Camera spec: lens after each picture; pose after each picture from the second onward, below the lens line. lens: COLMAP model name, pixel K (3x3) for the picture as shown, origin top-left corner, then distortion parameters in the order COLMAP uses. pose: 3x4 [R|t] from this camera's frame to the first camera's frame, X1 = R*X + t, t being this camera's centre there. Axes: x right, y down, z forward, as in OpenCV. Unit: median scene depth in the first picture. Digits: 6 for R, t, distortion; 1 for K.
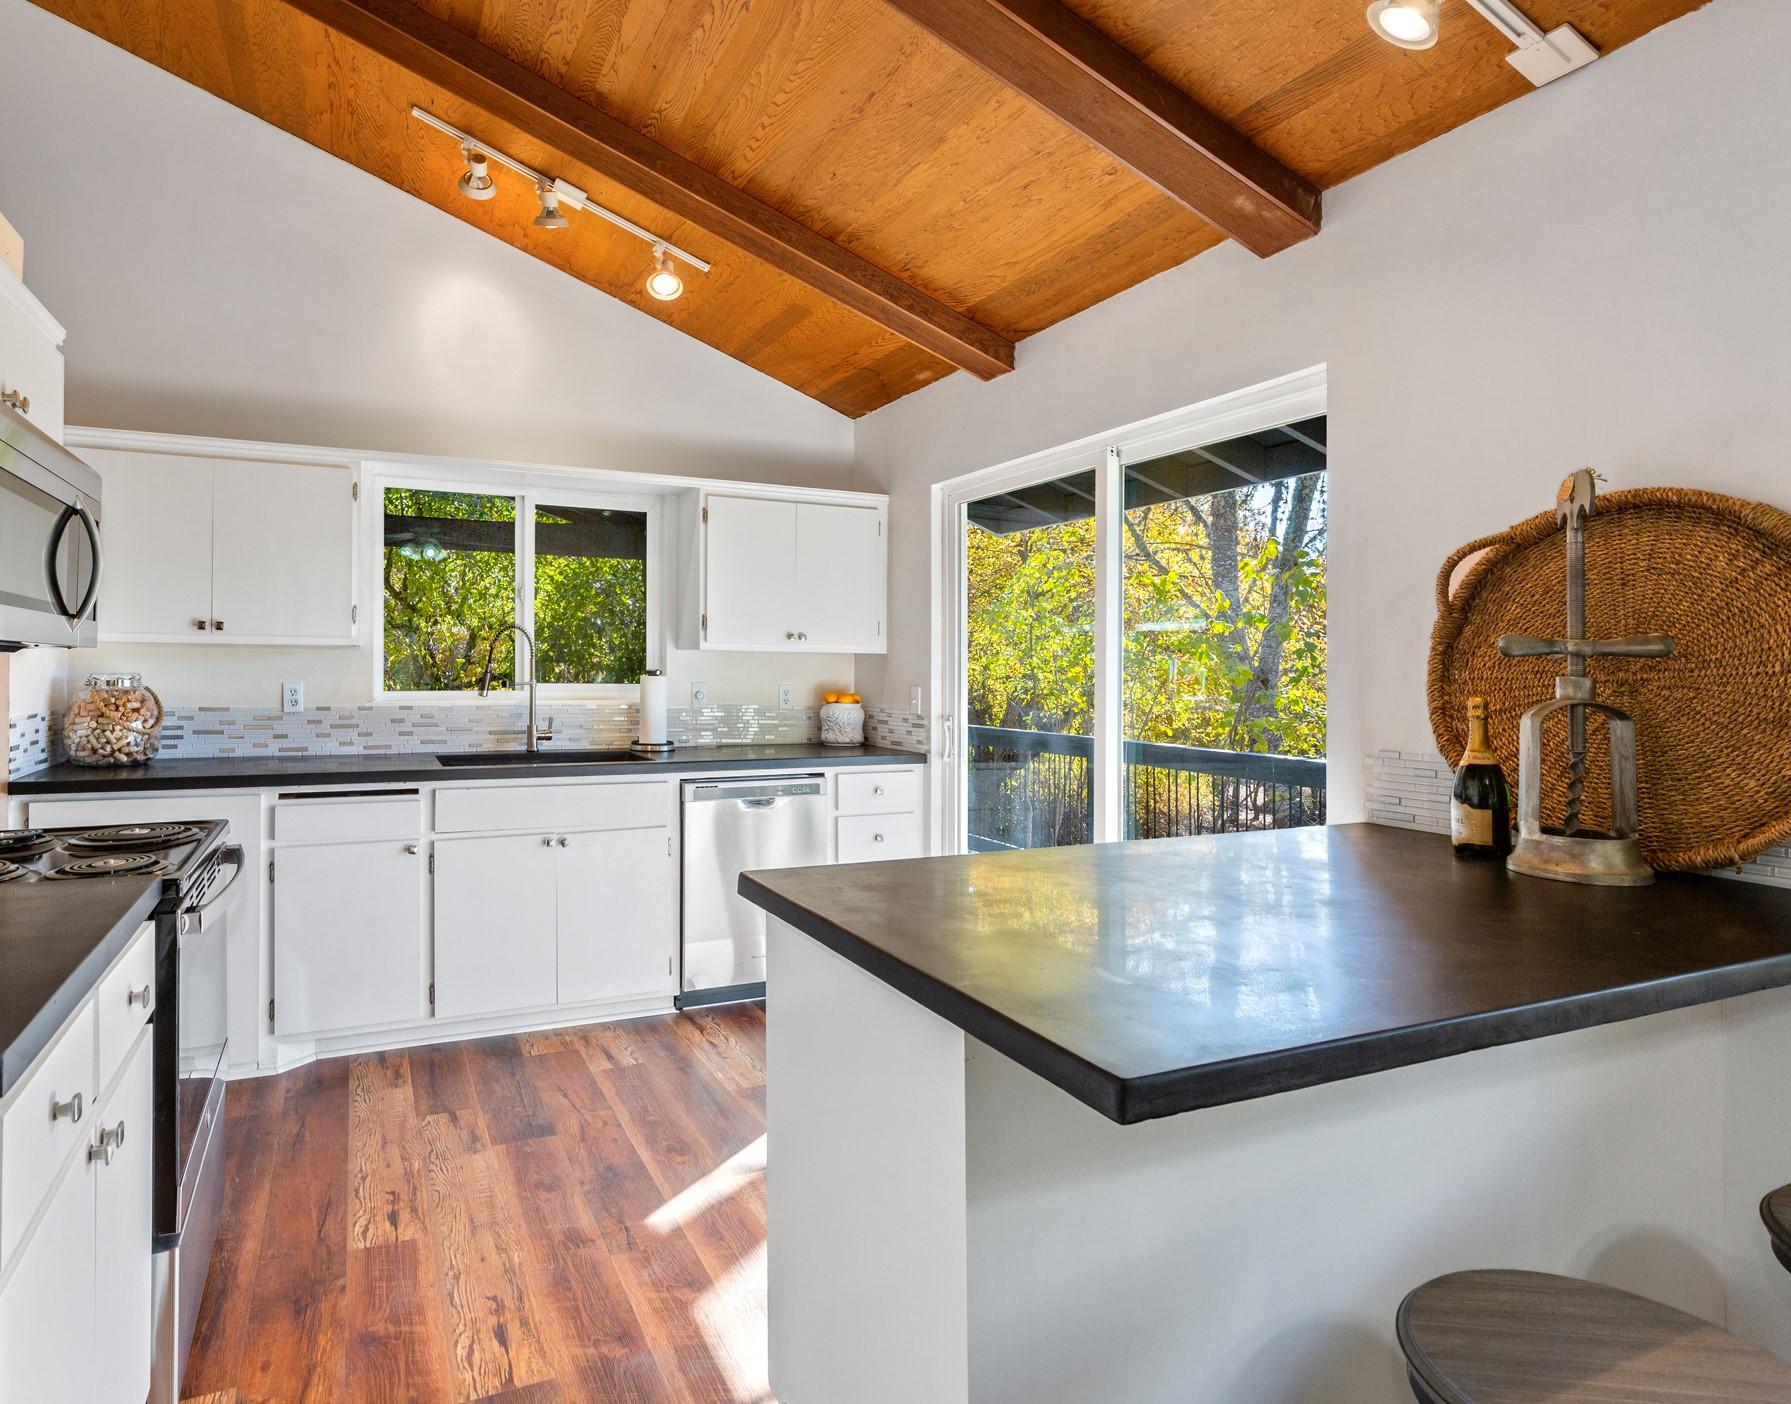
lens RADIAL K [[1129.6, 0, 889.1], [0, 1129.6, 659.9], [0, 0, 1]] dist [0.003651, 0.000229]
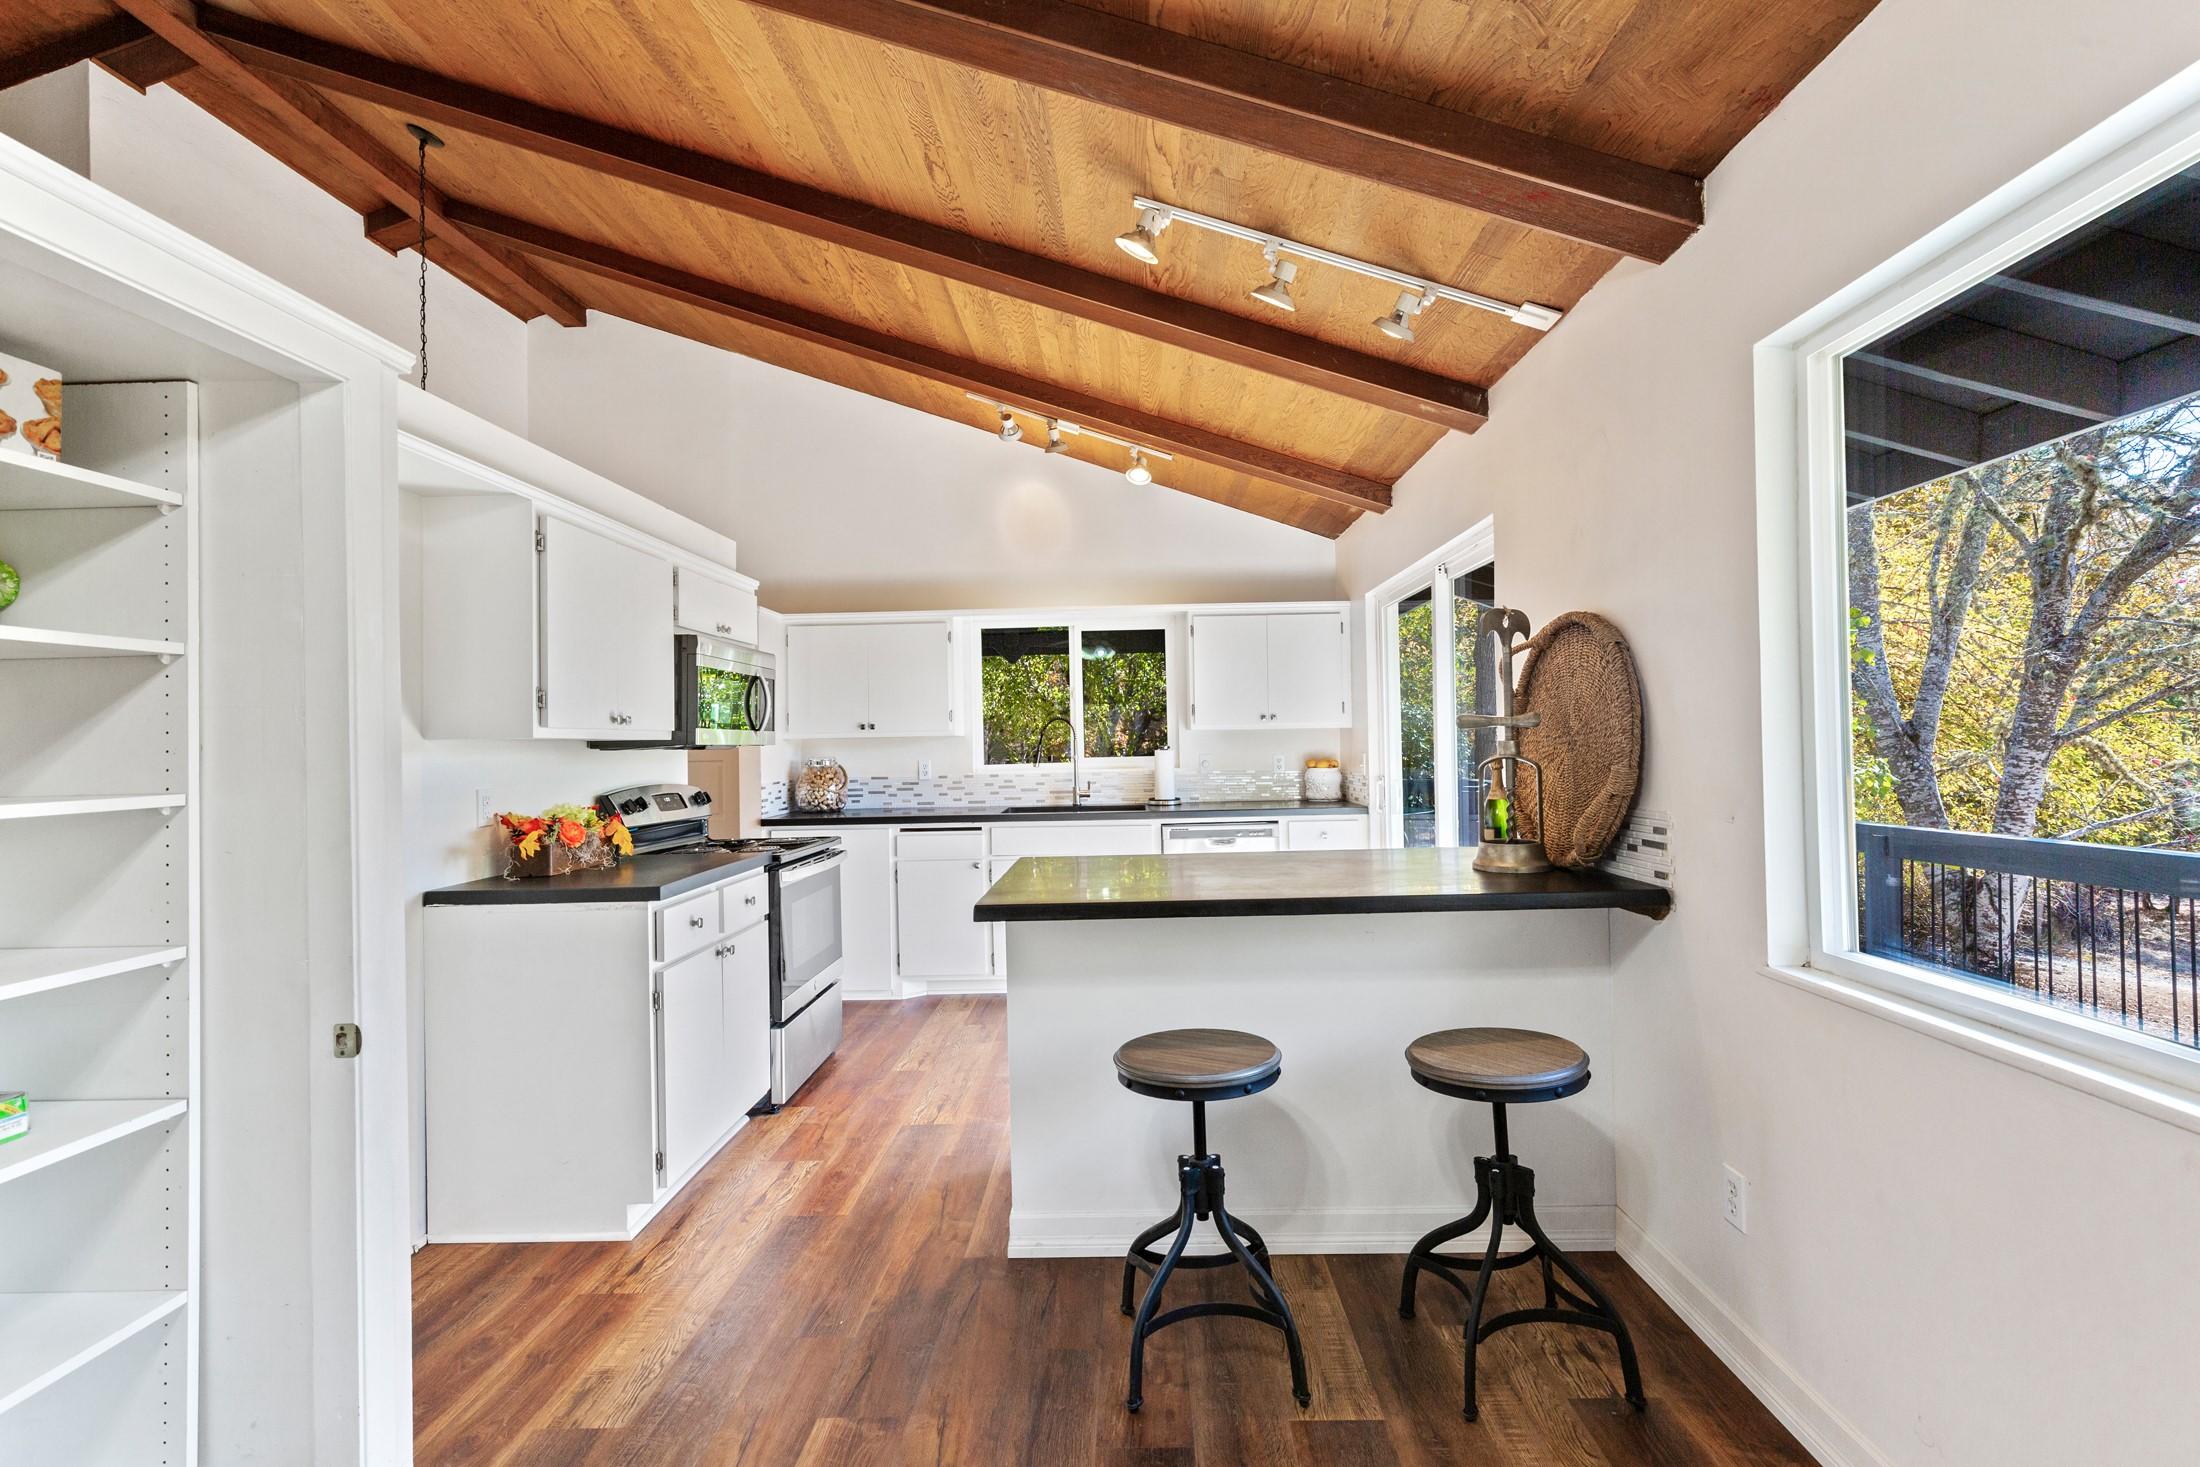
lens RADIAL K [[990.2, 0, 1099.9], [0, 990.2, 723.9], [0, 0, 1]] dist [0.004450, 0.000603]
pose [[0.922235, -0.034268, -0.385109, 0.220961], [0.030603, 0.999409, -0.015645, -0.001556], [0.385417, 0.002643, 0.922739, -0.164652]]
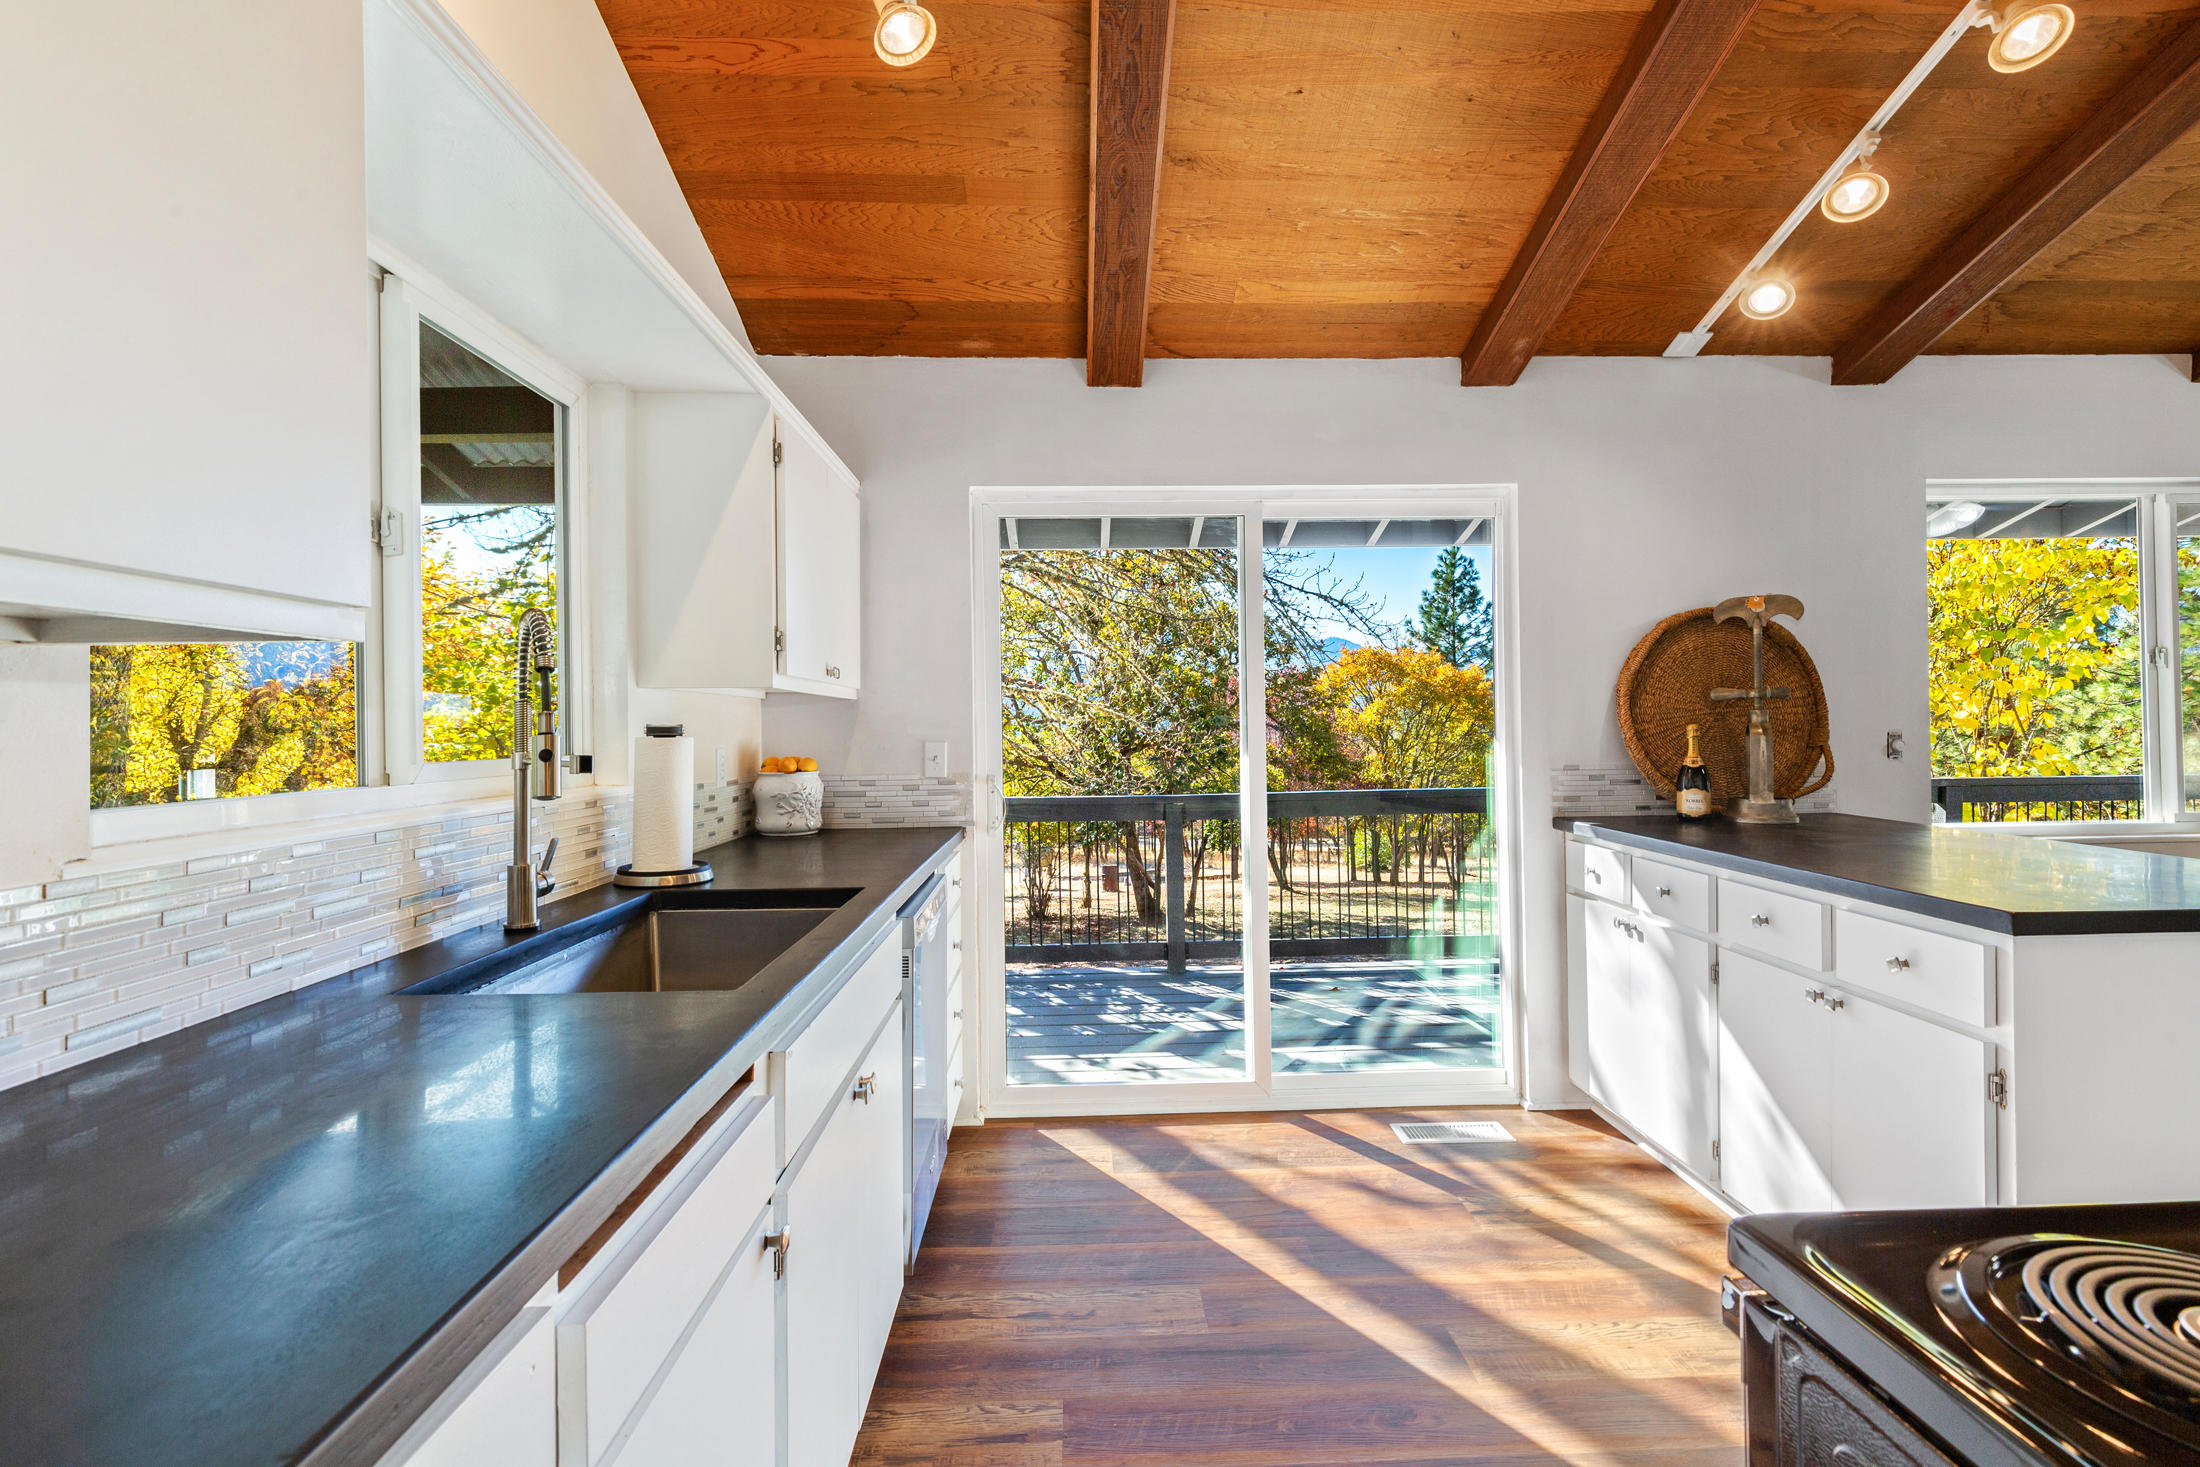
lens RADIAL K [[973.7, 0, 1095.4], [0, 973.7, 716.1], [0, 0, 1]] dist [0.001283, 0.000150]
pose [[0.350816, -0.006069, 0.936425, -0.717154], [0.008714, 0.999957, 0.003216, 0.005485], [-0.936404, 0.007032, 0.350853, 0.856601]]
